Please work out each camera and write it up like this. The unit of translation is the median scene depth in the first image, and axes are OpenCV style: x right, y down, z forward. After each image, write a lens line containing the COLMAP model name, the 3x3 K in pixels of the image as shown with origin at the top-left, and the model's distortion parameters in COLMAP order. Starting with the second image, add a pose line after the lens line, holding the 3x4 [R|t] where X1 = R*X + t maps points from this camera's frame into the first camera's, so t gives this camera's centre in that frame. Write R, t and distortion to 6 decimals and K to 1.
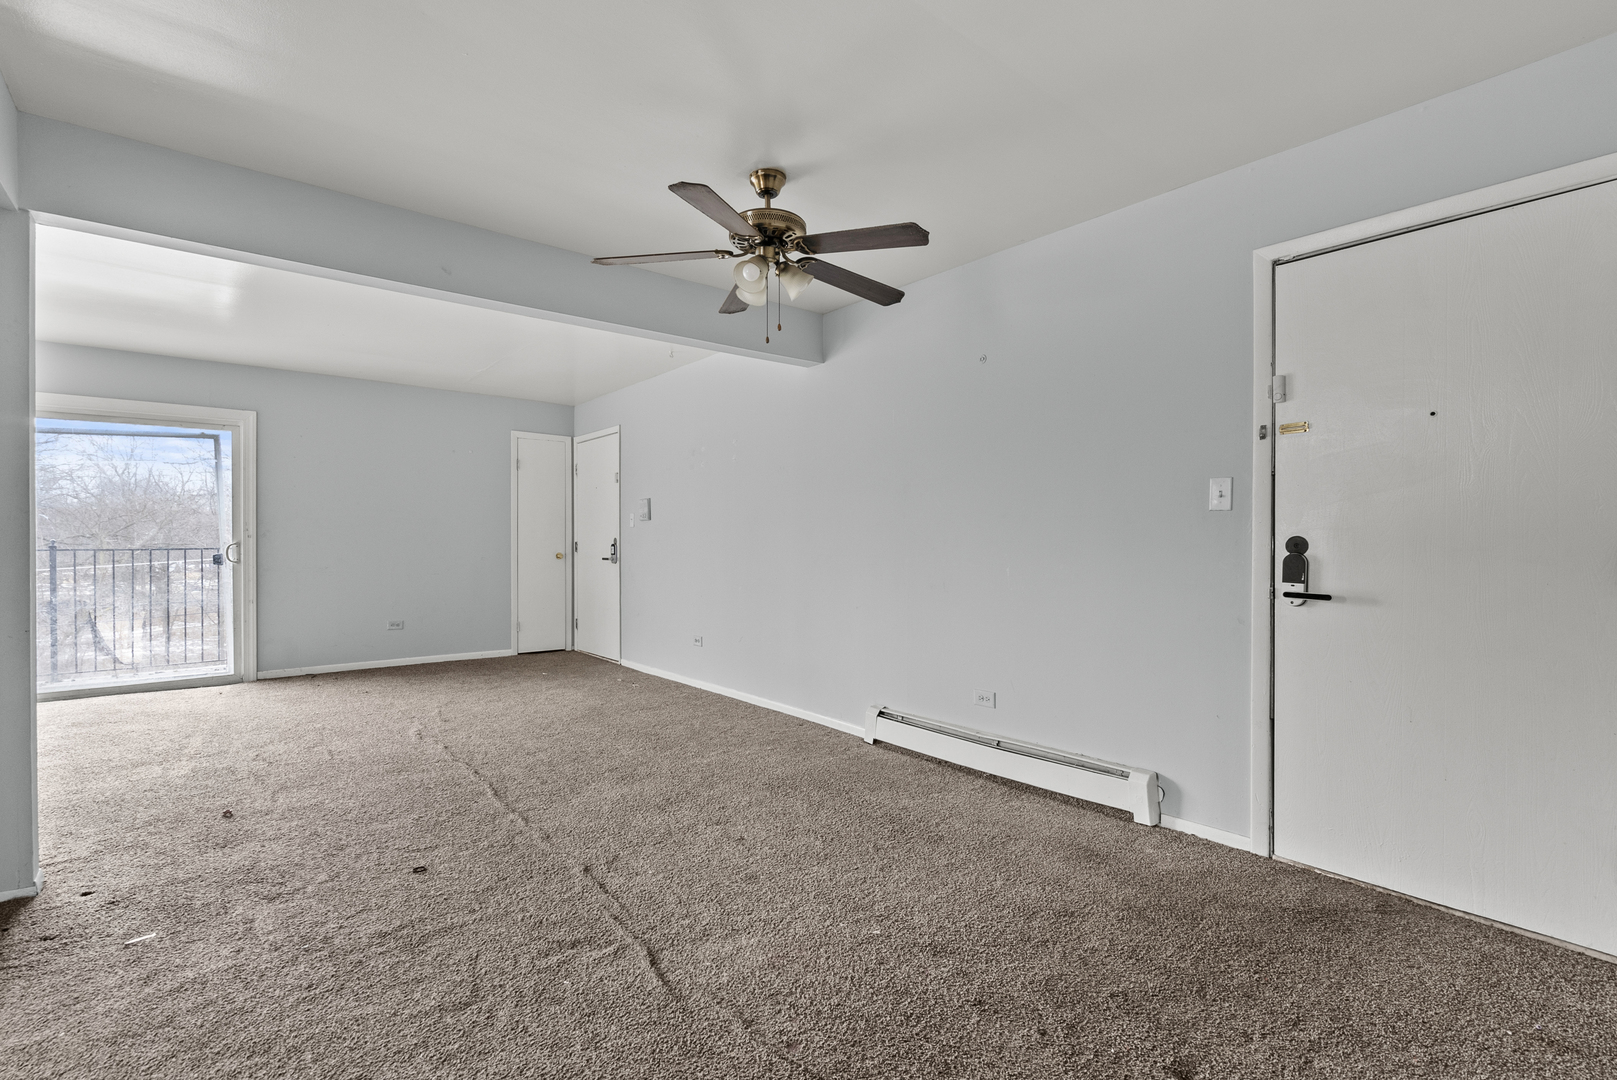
lens RADIAL K [[749.9, 0, 812.9], [0, 749.9, 539.3], [0, 0, 1]] dist [-0.003941, -0.000671]
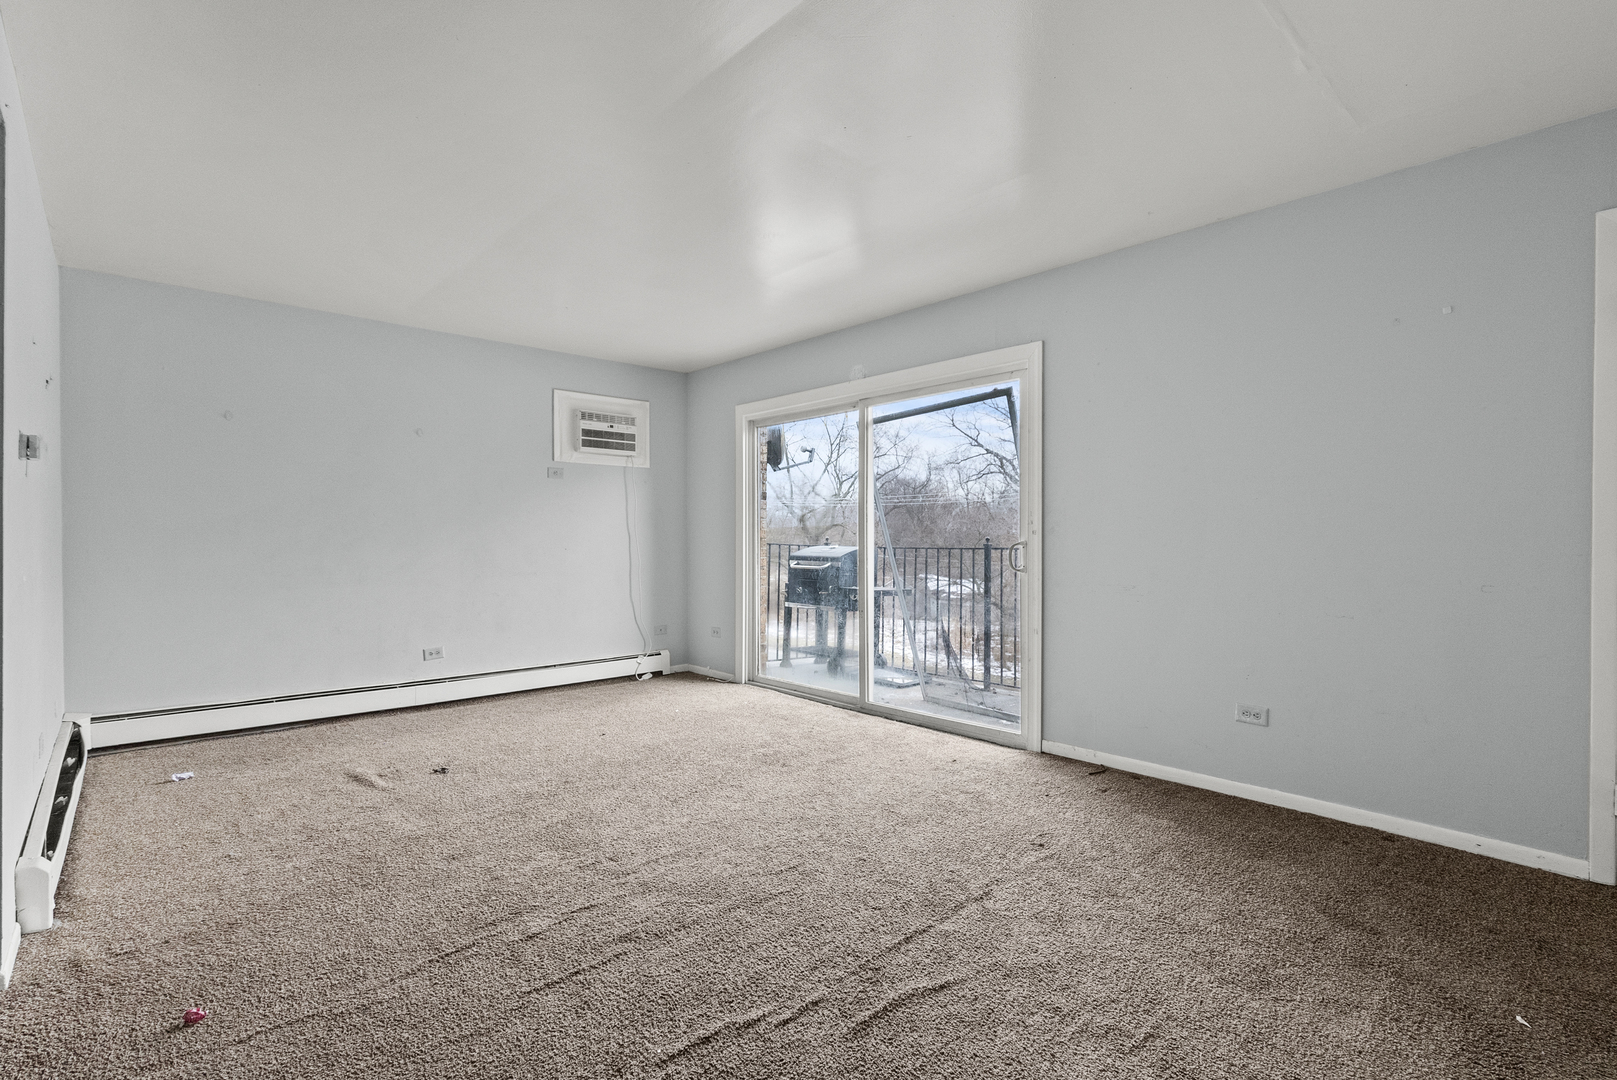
lens RADIAL K [[749.9, 0, 808.2], [0, 749.9, 542.2], [0, 0, 1]] dist [-0.003941, -0.000671]
pose [[0.044800, 0.006986, -0.998972, -0.095126], [-0.001754, 0.999975, 0.006914, 0.000845], [0.998994, 0.001442, 0.044812, 0.734996]]
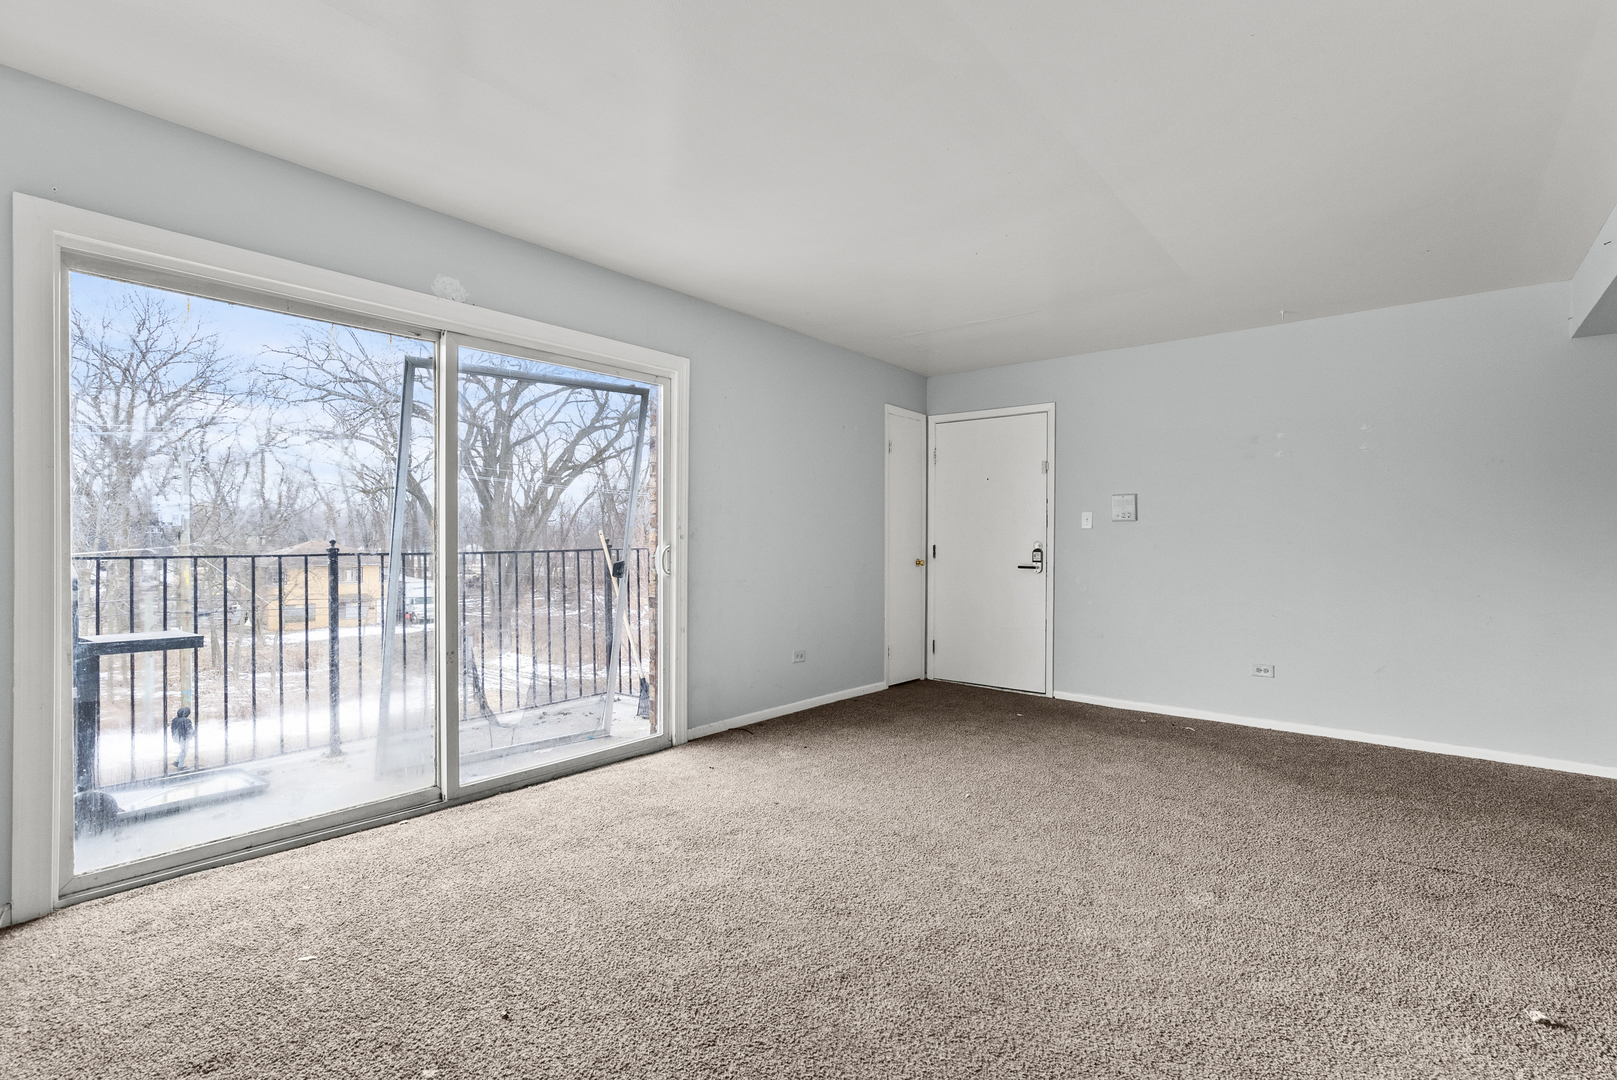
lens RADIAL K [[749.9, 0, 810.8], [0, 749.9, 536.5], [0, 0, 1]] dist [-0.003941, -0.000671]
pose [[0.981940, 0.009486, 0.188952, -0.731534], [-0.008143, 0.999936, -0.007879, 0.000571], [-0.189015, 0.006198, 0.981955, 0.273649]]
